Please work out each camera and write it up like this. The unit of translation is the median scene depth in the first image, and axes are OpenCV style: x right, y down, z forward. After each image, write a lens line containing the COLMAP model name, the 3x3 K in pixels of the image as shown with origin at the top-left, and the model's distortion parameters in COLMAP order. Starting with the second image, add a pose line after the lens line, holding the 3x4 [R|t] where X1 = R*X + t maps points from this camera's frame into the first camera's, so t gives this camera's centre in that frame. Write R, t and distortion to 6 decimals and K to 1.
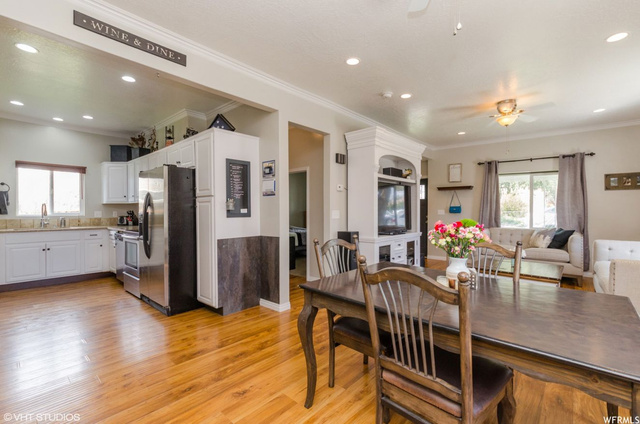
lens RADIAL K [[289.5, 0, 320.0], [0, 289.5, 212.0], [0, 0, 1]] dist [-0.000849, 0.000729]
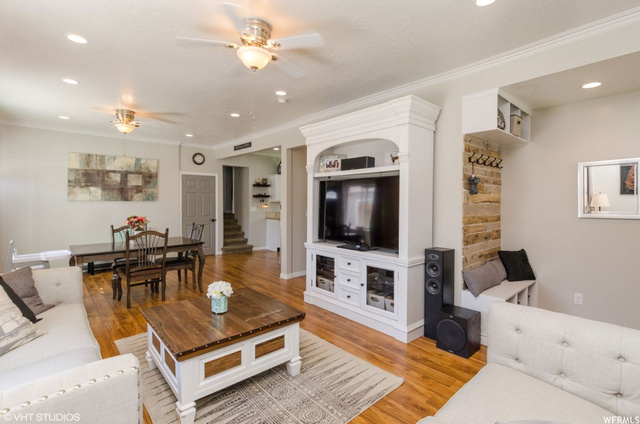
lens RADIAL K [[295.8, 0, 321.3], [0, 295.8, 203.8], [0, 0, 1]] dist [-0.000050, -0.000084]
pose [[-0.104203, 0.005576, -0.994540, 0.872894], [-0.011058, 0.999916, 0.006765, -0.034049], [0.994495, 0.011703, -0.104133, 0.865339]]
